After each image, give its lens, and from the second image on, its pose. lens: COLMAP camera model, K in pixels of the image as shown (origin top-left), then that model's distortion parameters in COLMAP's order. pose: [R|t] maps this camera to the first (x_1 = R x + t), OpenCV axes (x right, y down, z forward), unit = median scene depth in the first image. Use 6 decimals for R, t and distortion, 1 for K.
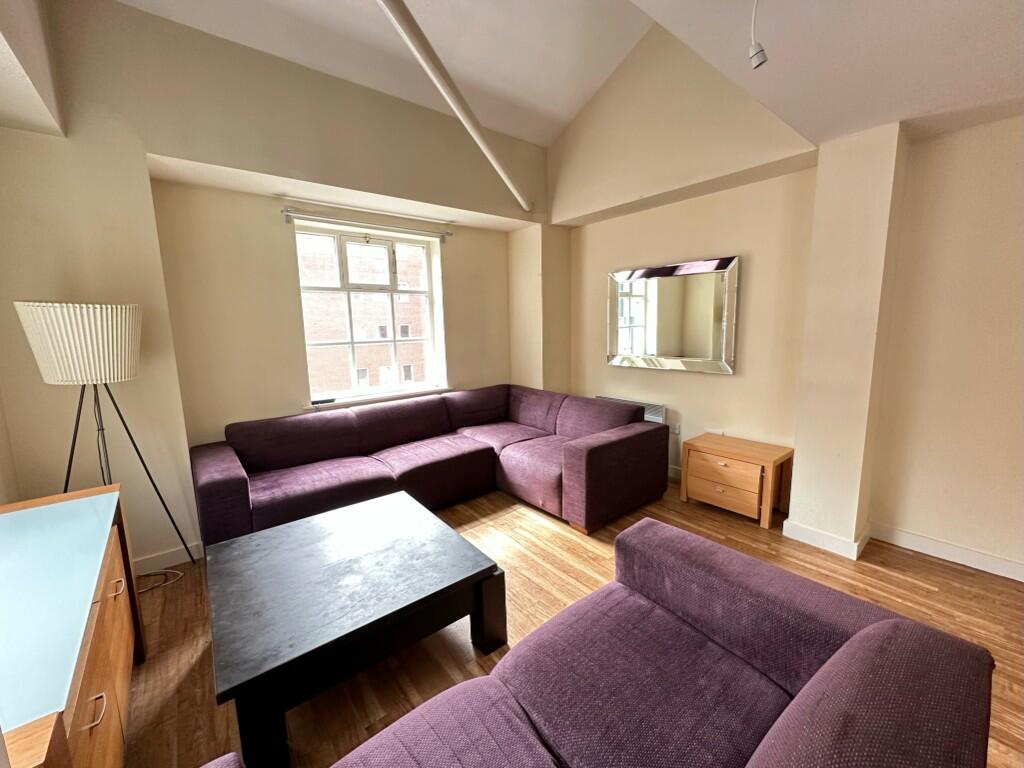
lens RADIAL K [[407.5, 0, 512.3], [0, 407.5, 382.4], [0, 0, 1]] dist [-0.002299, 0.000133]
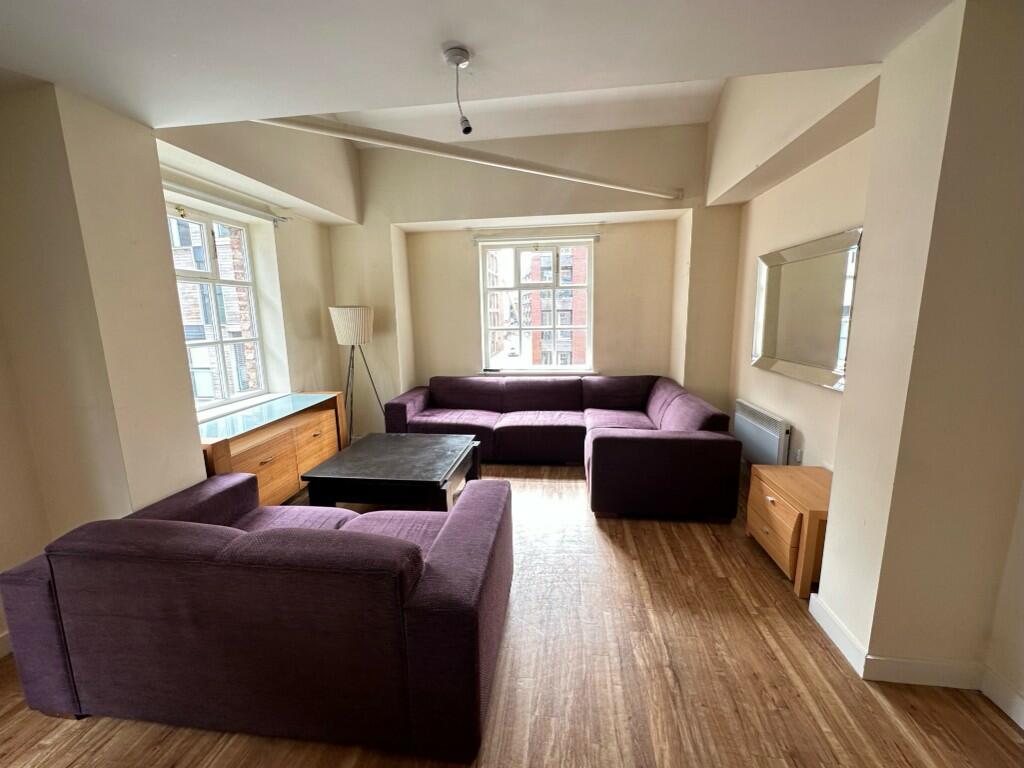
lens RADIAL K [[407.5, 0, 512.3], [0, 407.5, 382.4], [0, 0, 1]] dist [-0.002299, 0.000133]
pose [[0.691410, 0.128239, -0.710990, 0.582262], [-0.100283, 0.991629, 0.081336, -0.032527], [0.715468, 0.015064, 0.698483, 0.069907]]
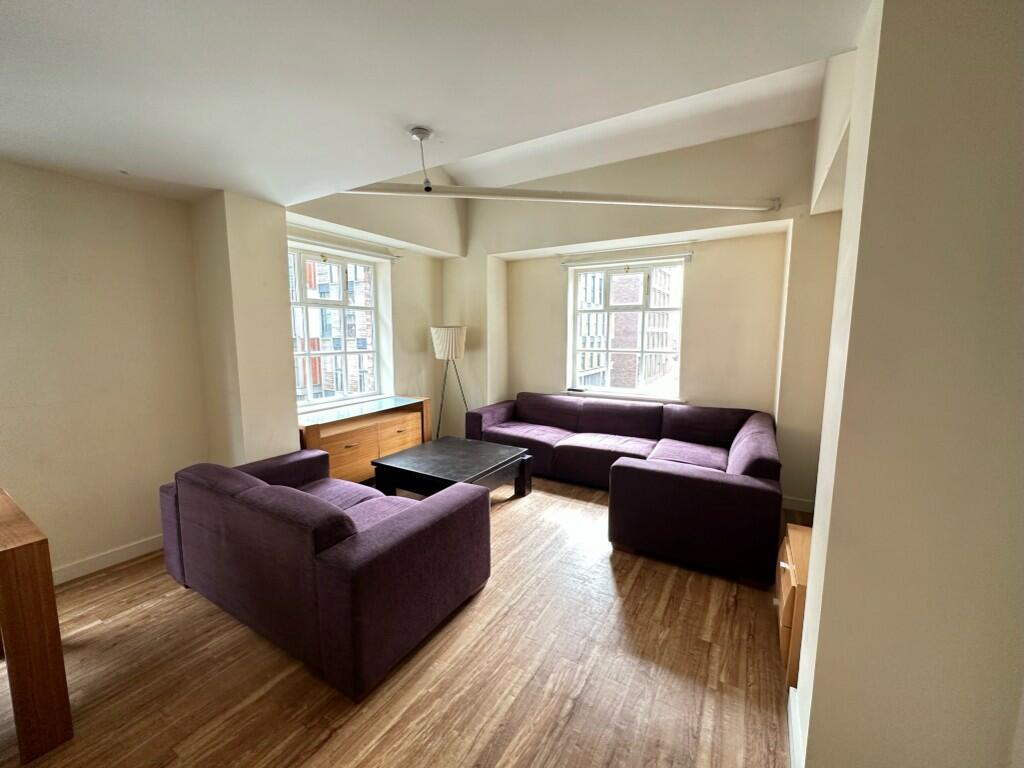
lens RADIAL K [[407.5, 0, 512.3], [0, 407.5, 382.4], [0, 0, 1]] dist [-0.002299, 0.000133]
pose [[0.346686, 0.131969, -0.928651, 0.775735], [-0.143572, 0.985852, 0.086500, -0.071114], [0.926928, 0.103340, 0.360728, 0.271147]]
